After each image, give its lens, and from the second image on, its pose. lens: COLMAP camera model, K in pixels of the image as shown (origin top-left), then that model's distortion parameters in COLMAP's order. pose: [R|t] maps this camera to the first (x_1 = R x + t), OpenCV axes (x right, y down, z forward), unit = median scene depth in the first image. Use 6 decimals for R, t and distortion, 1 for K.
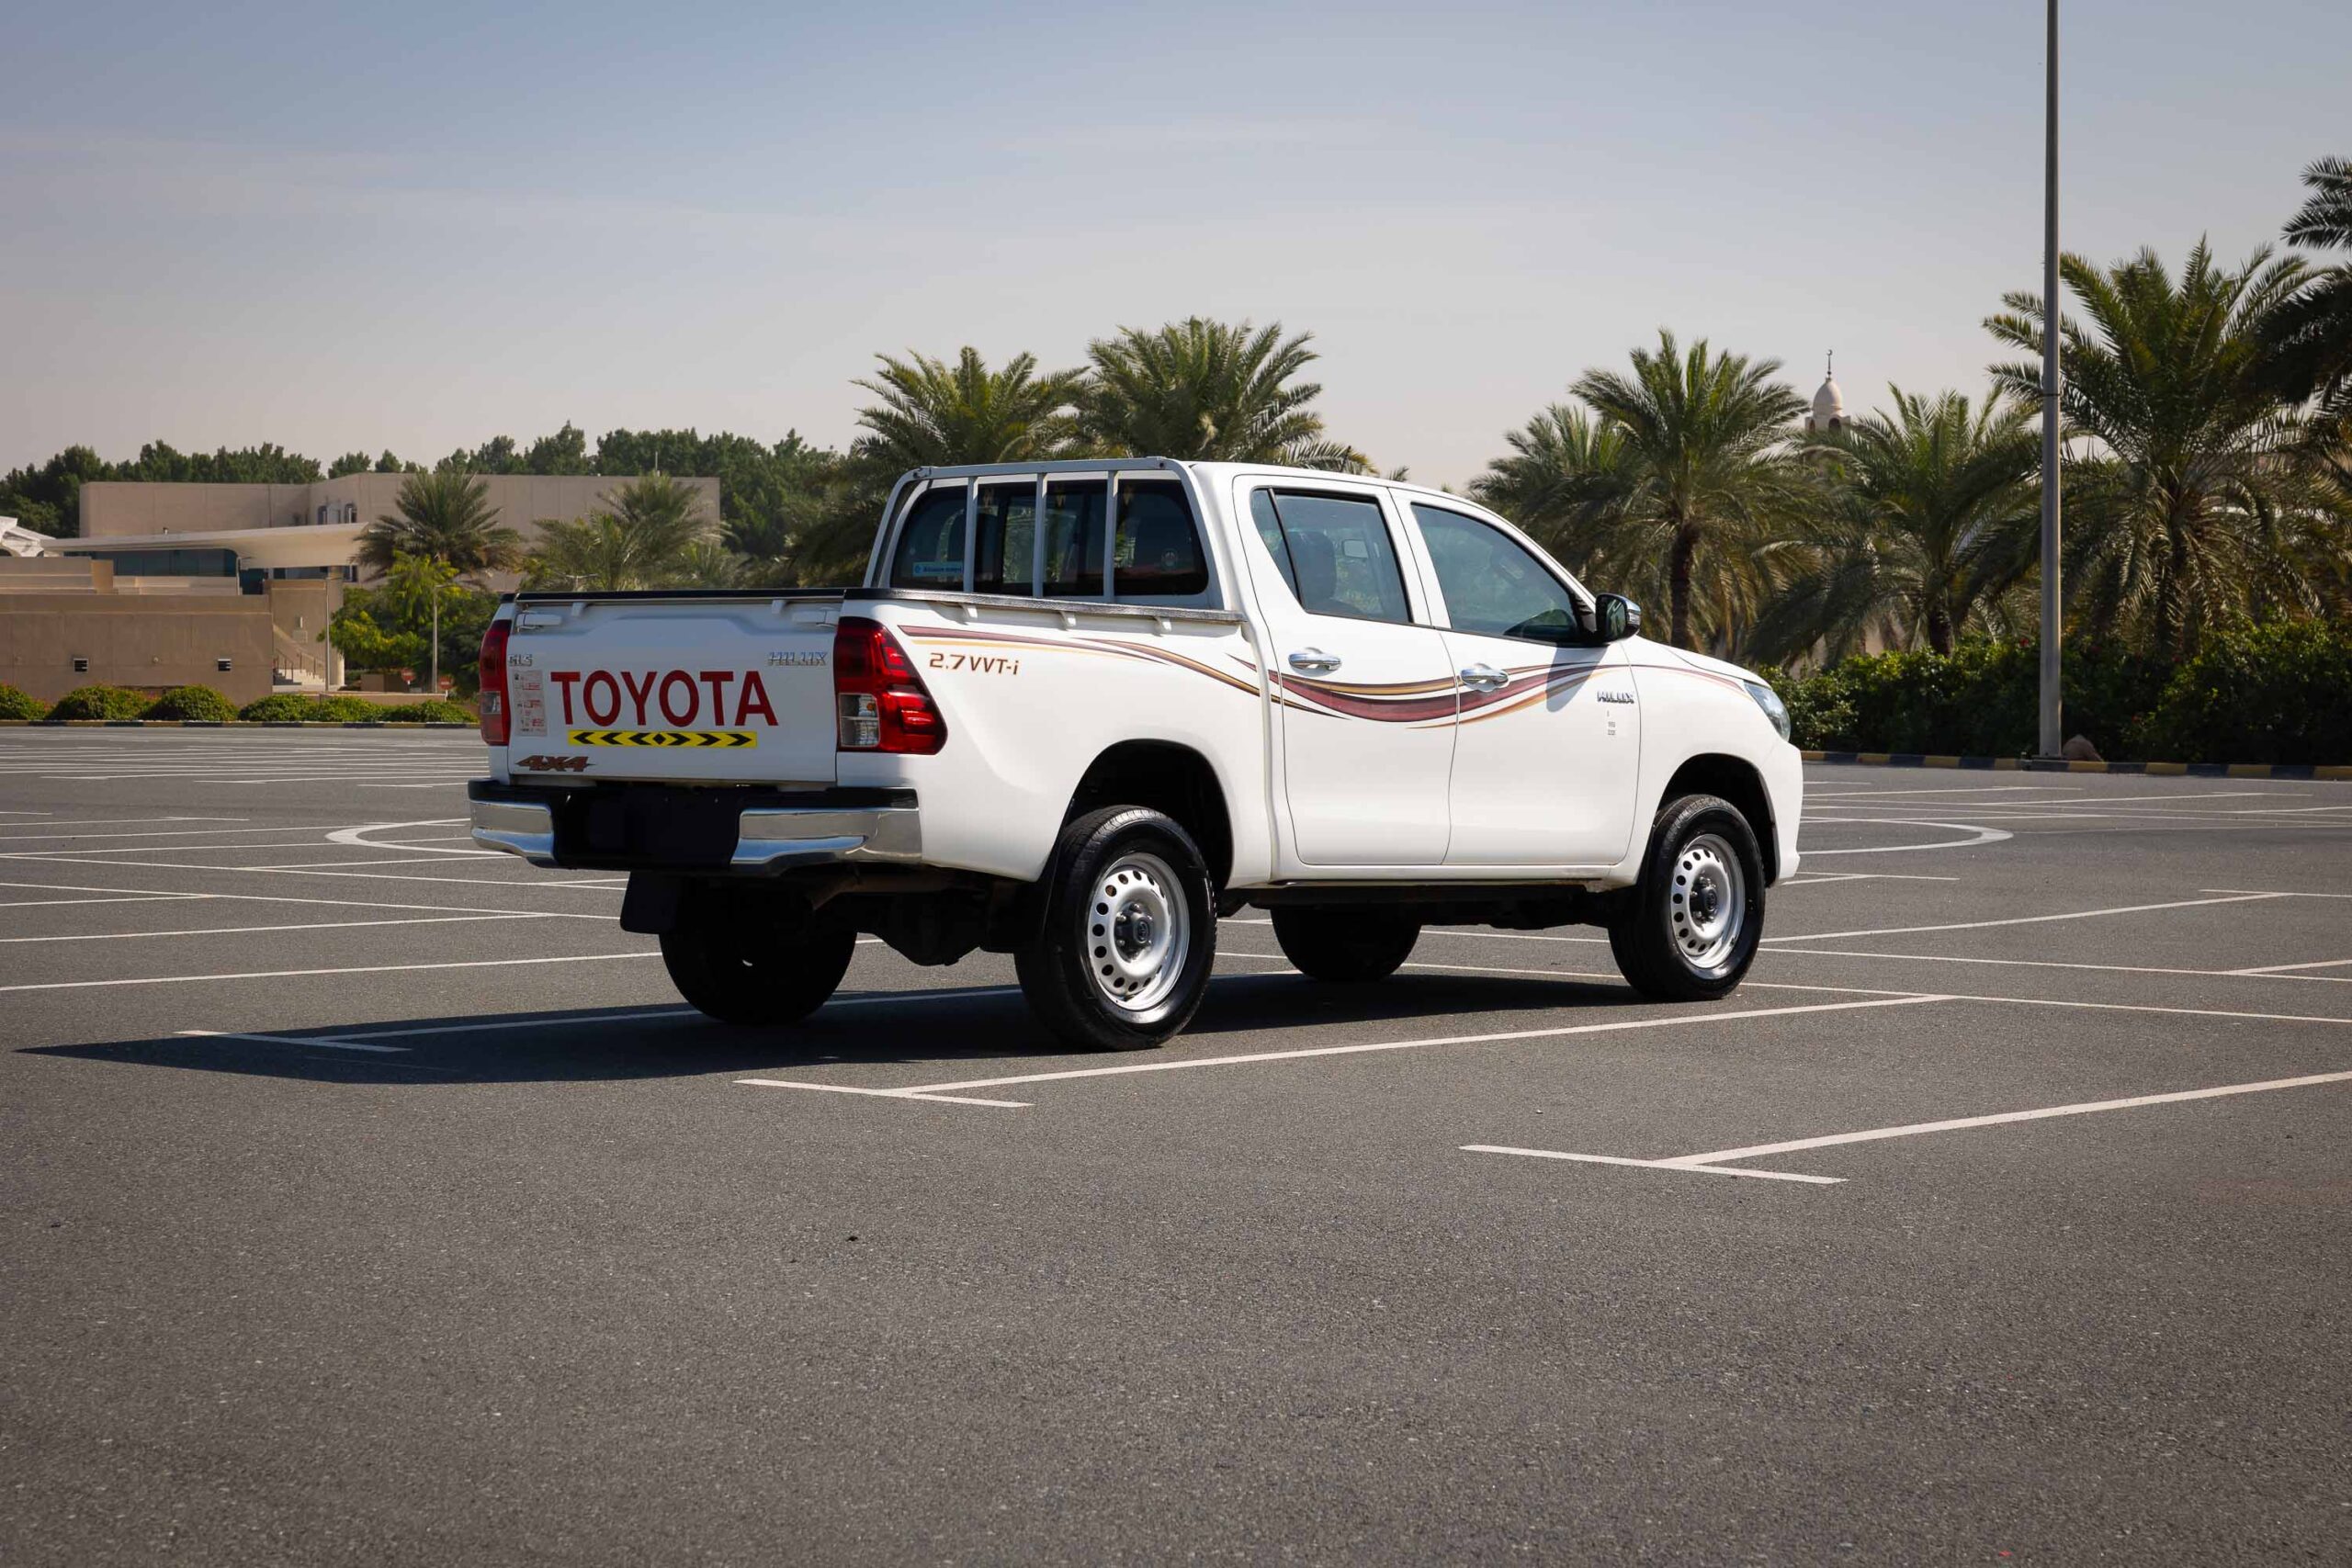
lens RADIAL K [[4579.5, 0, 1126.2], [0, 4579.5, 784.9], [0, 0, 1]] dist [0.046404, -0.015128]
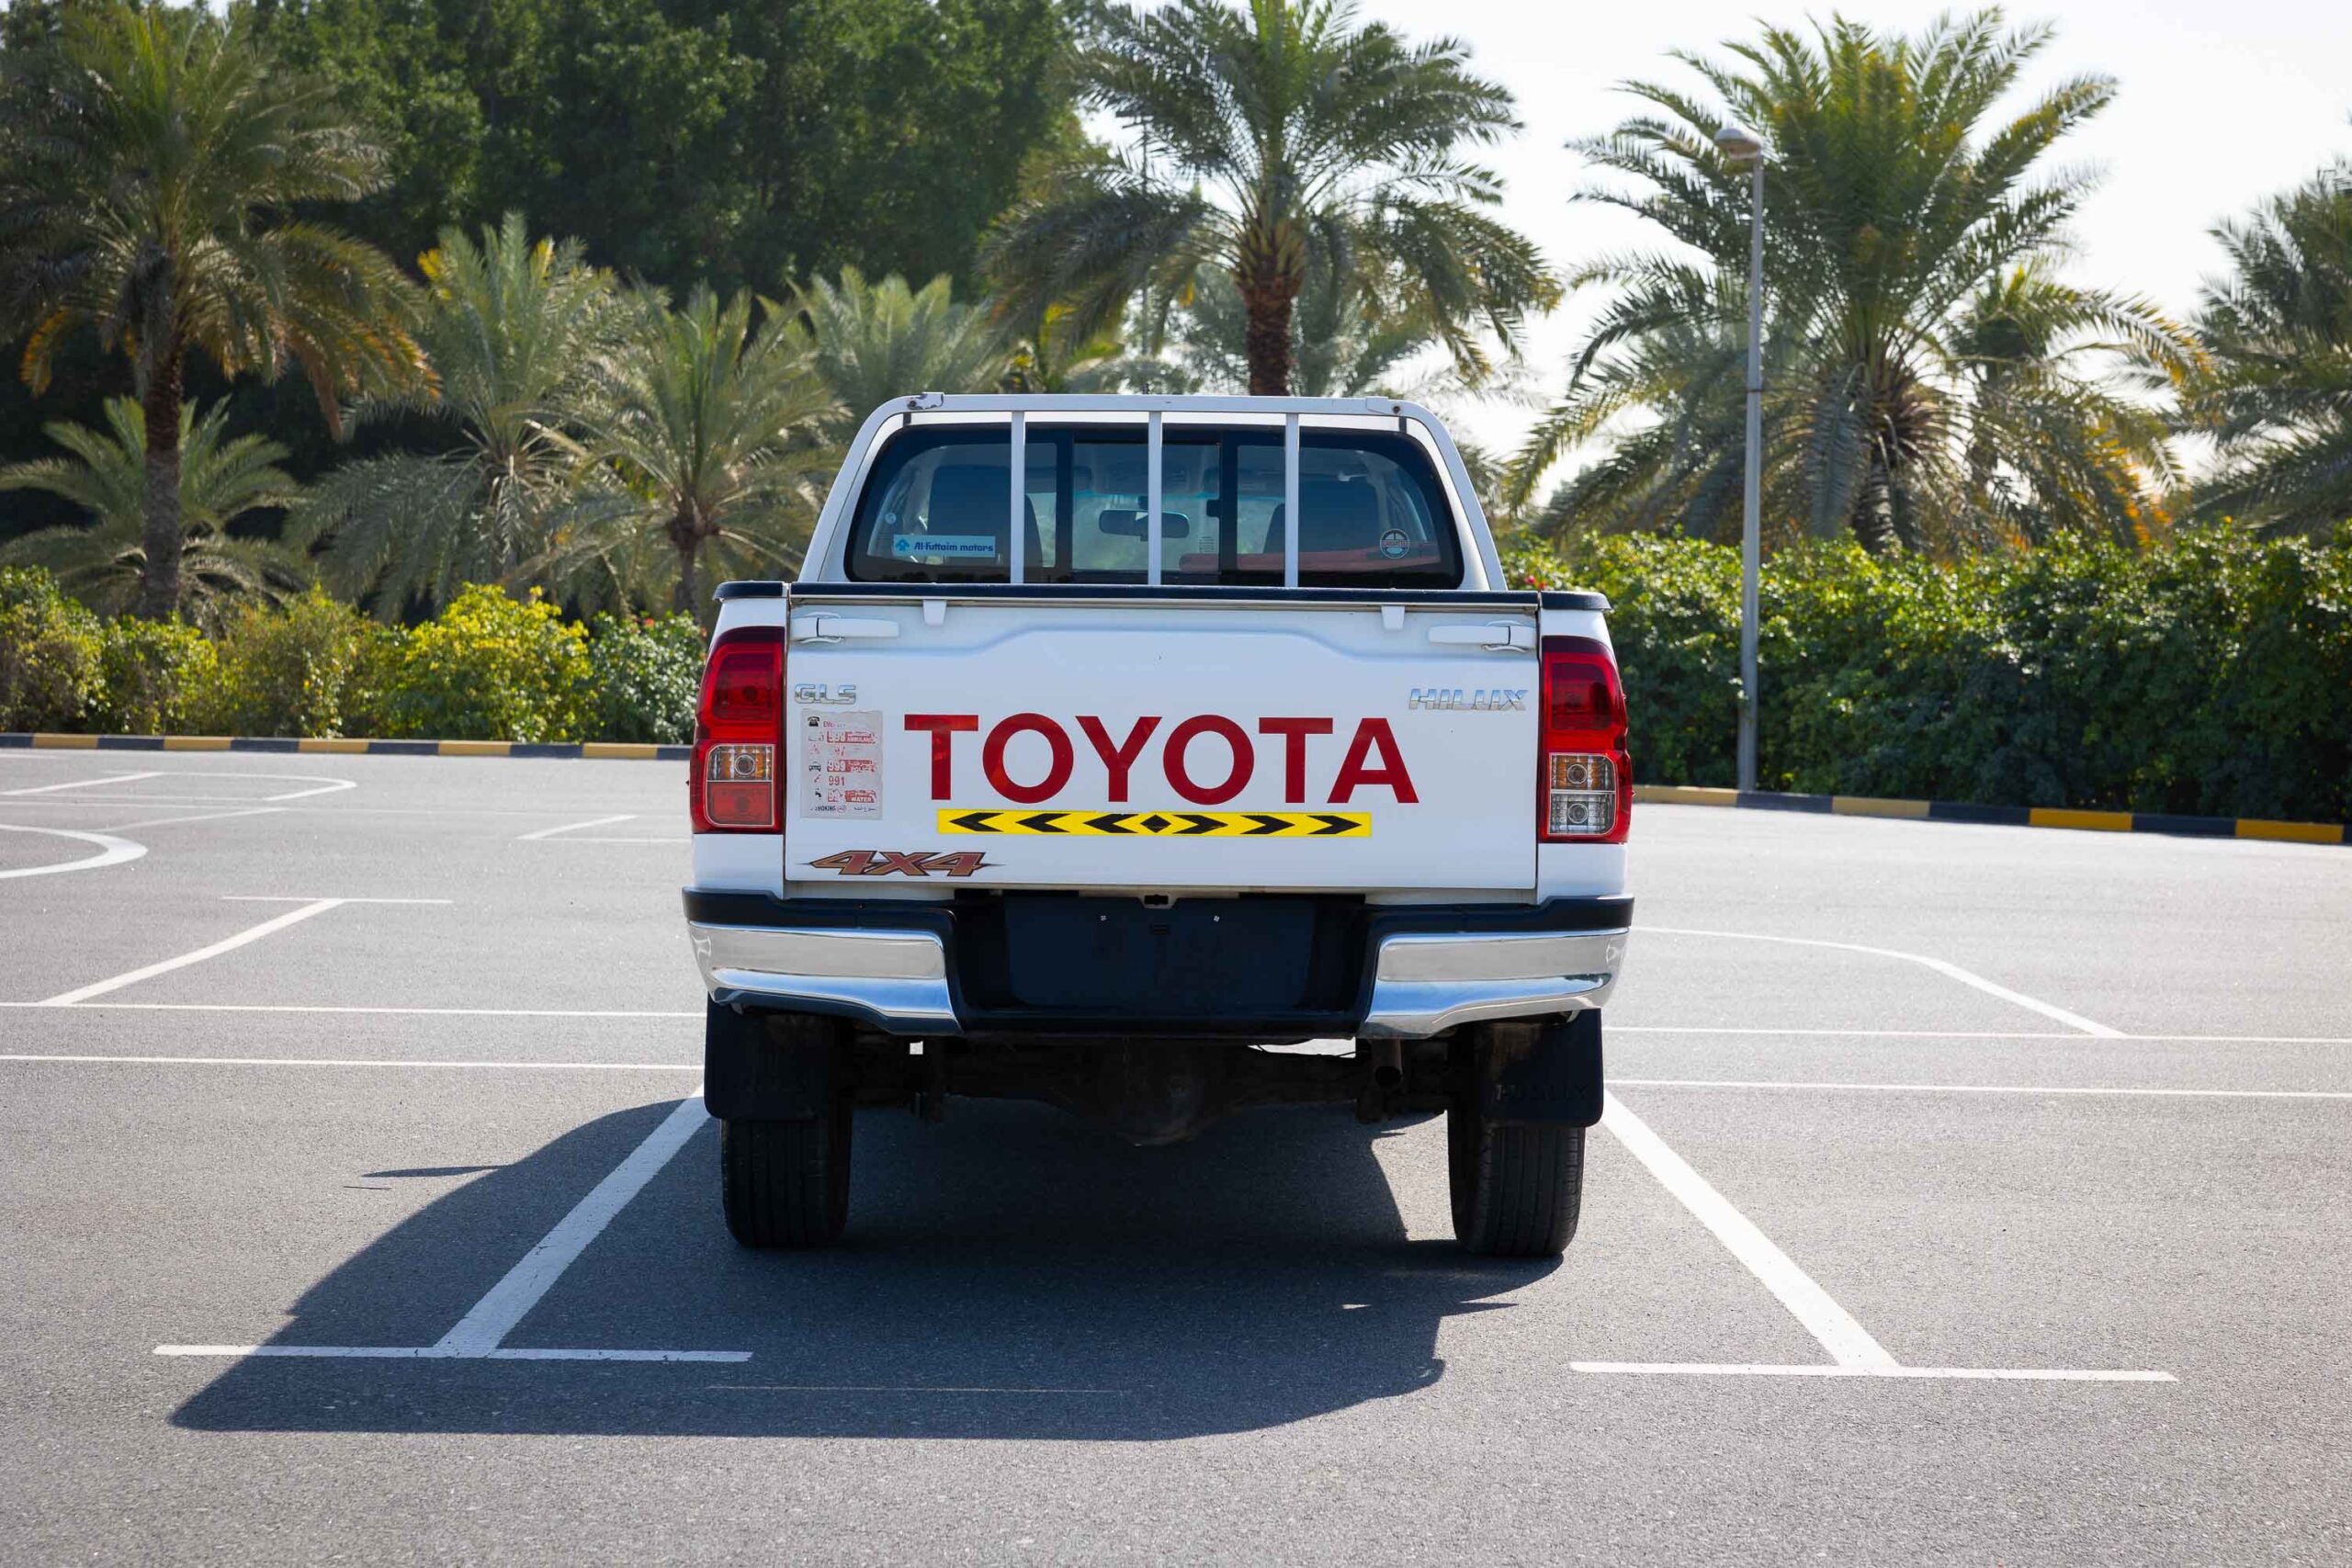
lens RADIAL K [[4579.5, 0, 1126.2], [0, 4579.5, 784.9], [0, 0, 1]] dist [0.046404, -0.015128]
pose [[0.747682, -0.014357, 0.663902, -0.493944], [0.005593, 0.999867, 0.015323, -0.023679], [-0.664033, -0.007744, 0.747663, 0.506992]]
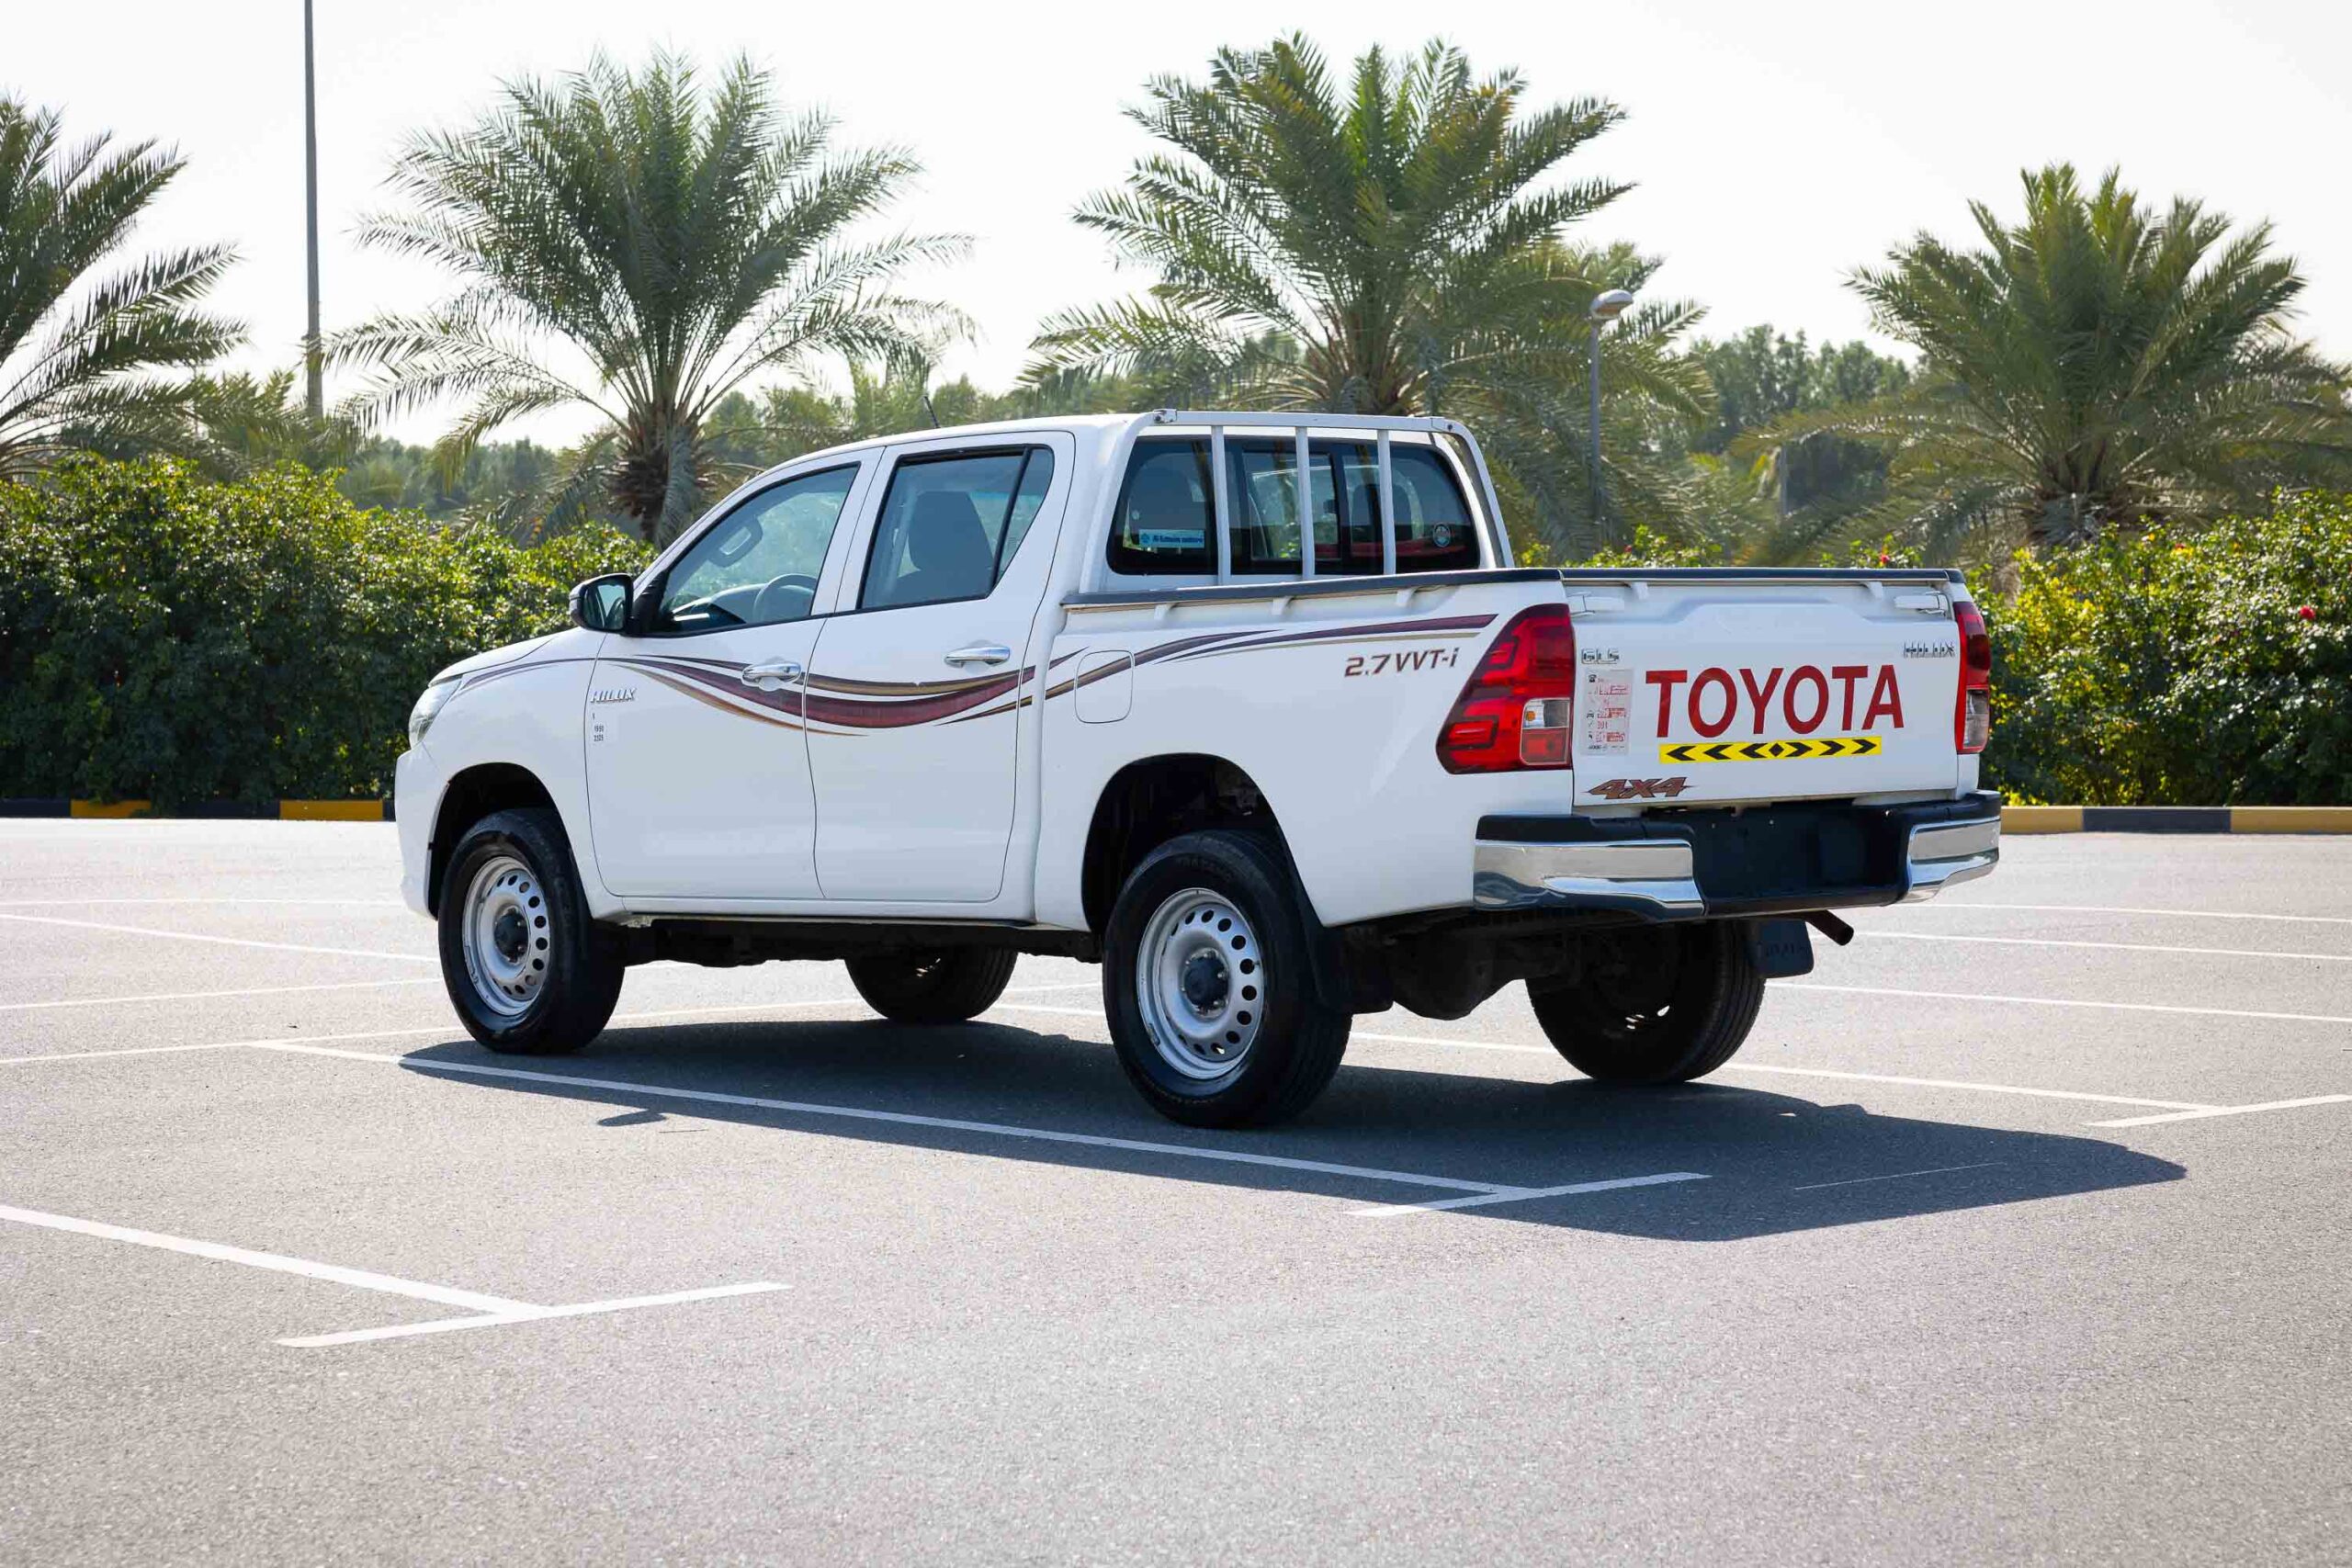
lens RADIAL K [[4579.5, 0, 1126.2], [0, 4579.5, 784.9], [0, 0, 1]] dist [0.046404, -0.015128]
pose [[0.147536, -0.037582, 0.988342, -0.880948], [0.031928, 0.998938, 0.033219, -0.032937], [-0.988541, 0.026655, 0.148579, 0.942289]]
